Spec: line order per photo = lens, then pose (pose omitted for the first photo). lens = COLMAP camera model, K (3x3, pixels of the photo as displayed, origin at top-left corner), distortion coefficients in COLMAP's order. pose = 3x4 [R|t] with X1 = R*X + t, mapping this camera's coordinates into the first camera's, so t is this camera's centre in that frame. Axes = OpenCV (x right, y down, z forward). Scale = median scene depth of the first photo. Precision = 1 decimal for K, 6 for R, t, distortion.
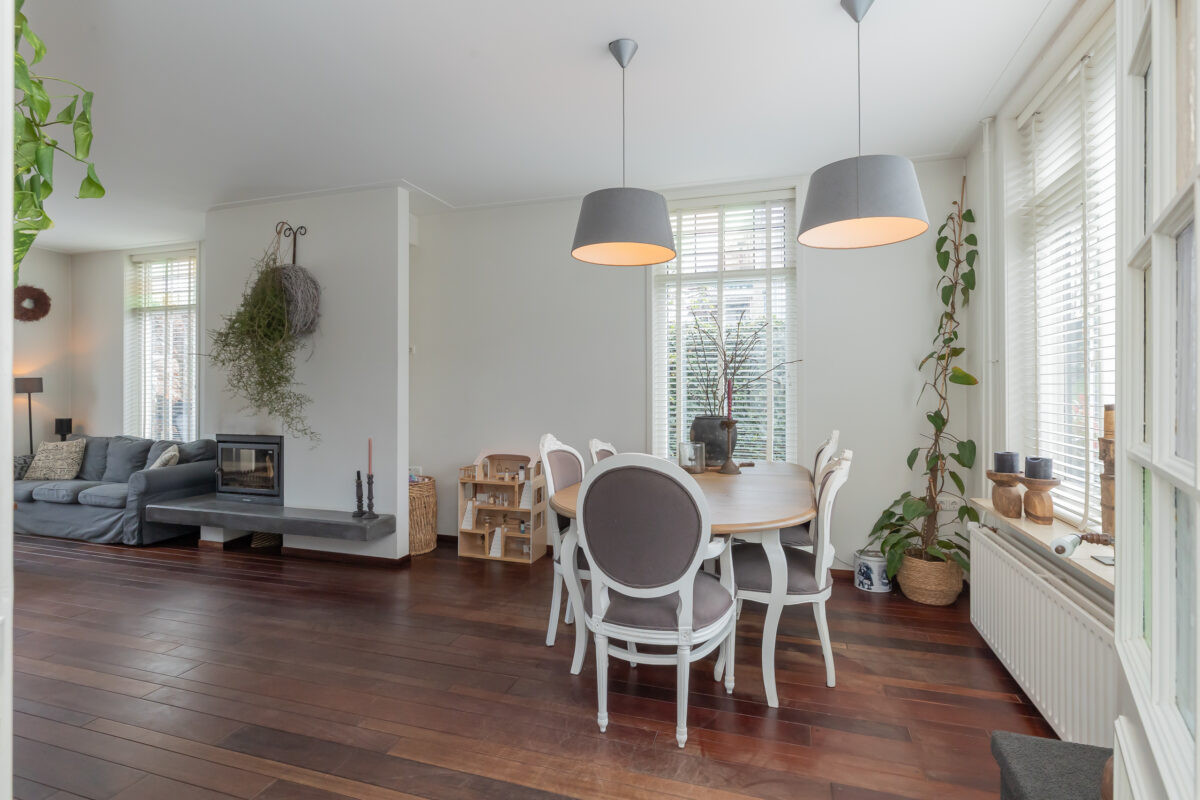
lens RADIAL K [[599.1, 0, 597.7], [0, 599.1, 387.1], [0, 0, 1]] dist [-0.003993, -0.000449]
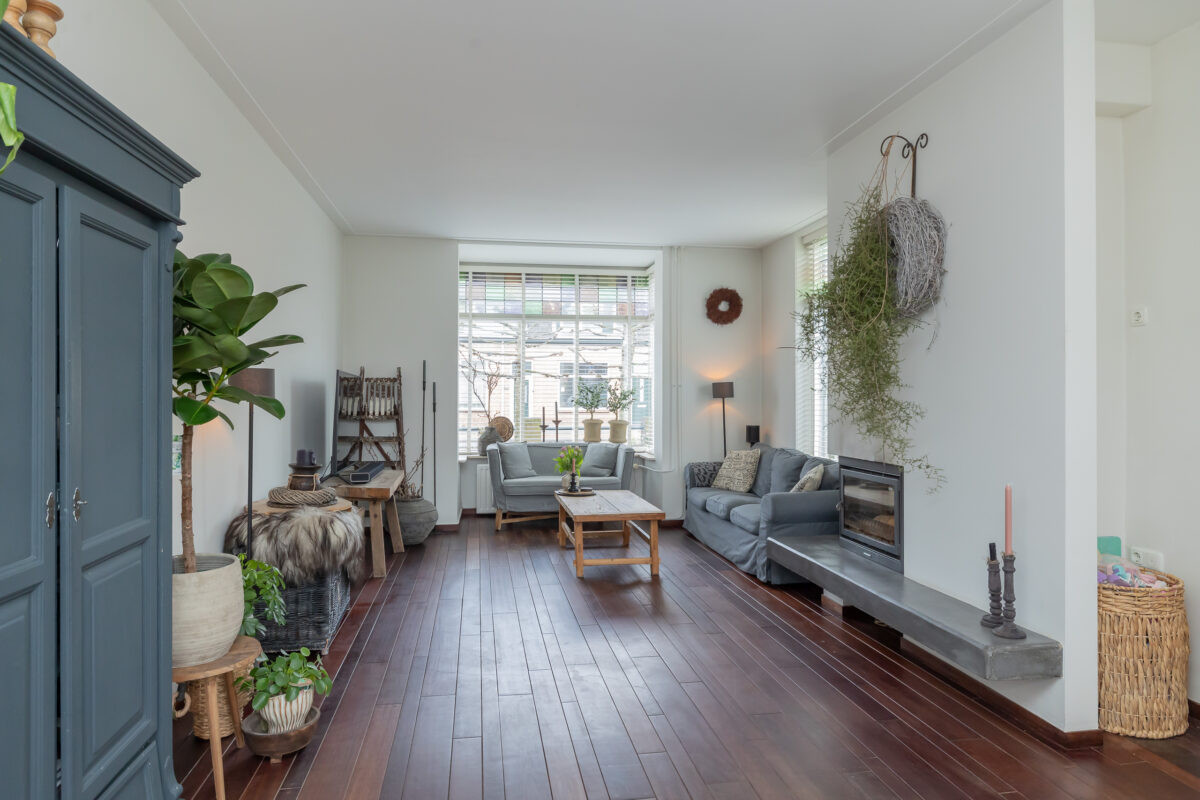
lens RADIAL K [[738.4, 0, 588.0], [0, 738.4, 391.9], [0, 0, 1]] dist [-0.002768, -0.003012]
pose [[0.444755, -0.003748, -0.895644, 0.040114], [0.004822, 0.999987, -0.001789, 0.000270], [0.895639, -0.003523, 0.444768, 0.345305]]
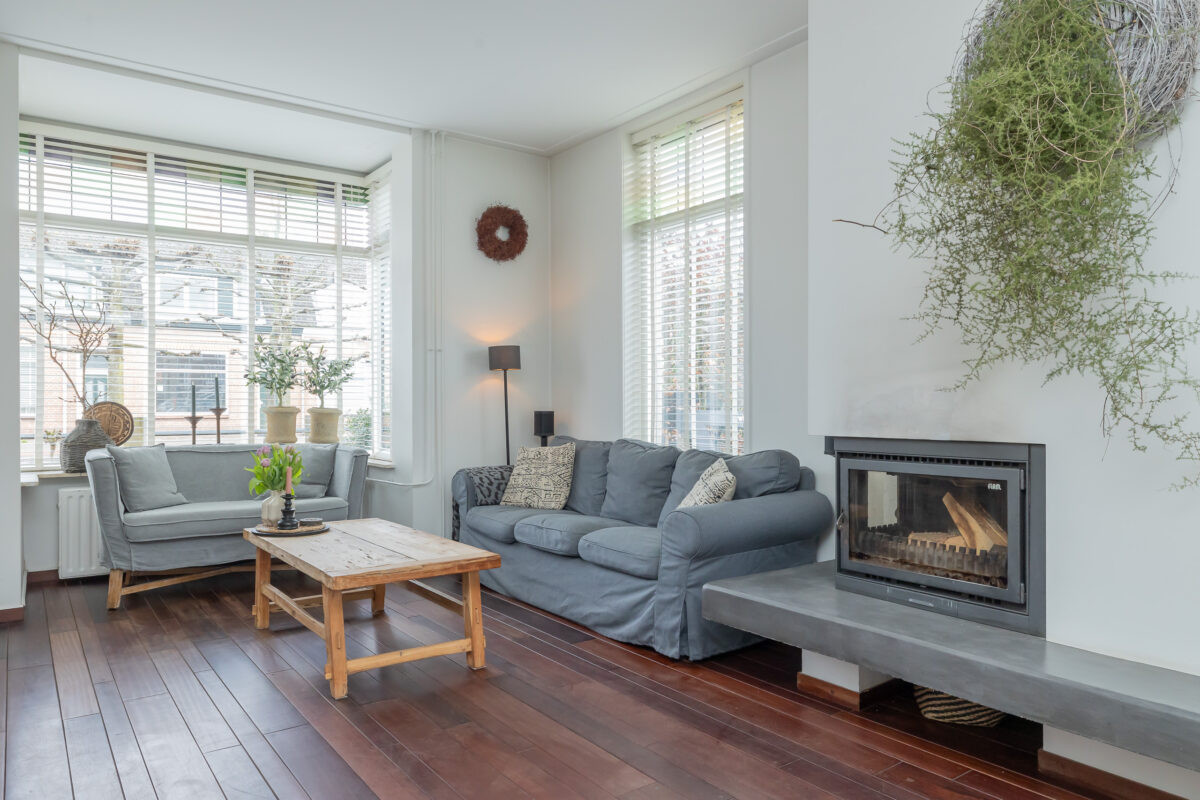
lens RADIAL K [[803.8, 0, 592.1], [0, 803.8, 407.0], [0, 0, 1]] dist [-0.000561, 0.000629]
pose [[0.807089, 0.002378, -0.590425, -0.469215], [0.004485, 0.999938, 0.010158, 0.053663], [0.590412, -0.010847, 0.807029, 0.455857]]
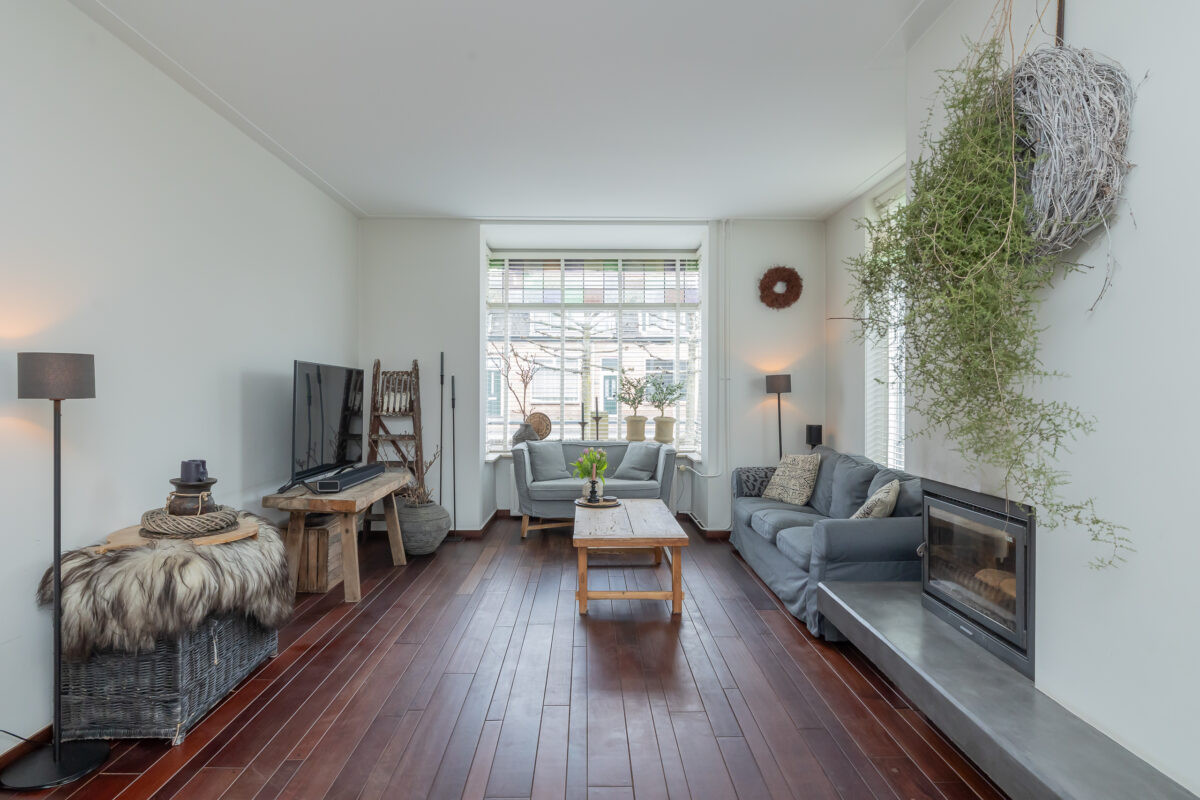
lens RADIAL K [[645.2, 0, 592.9], [0, 645.2, 393.8], [0, 0, 1]] dist [-0.001371, 0.000007]
pose [[0.316303, 0.006988, -0.948632, -0.218456], [0.005515, 0.999942, 0.009205, 0.000481], [0.948642, -0.008143, 0.316246, 0.600567]]
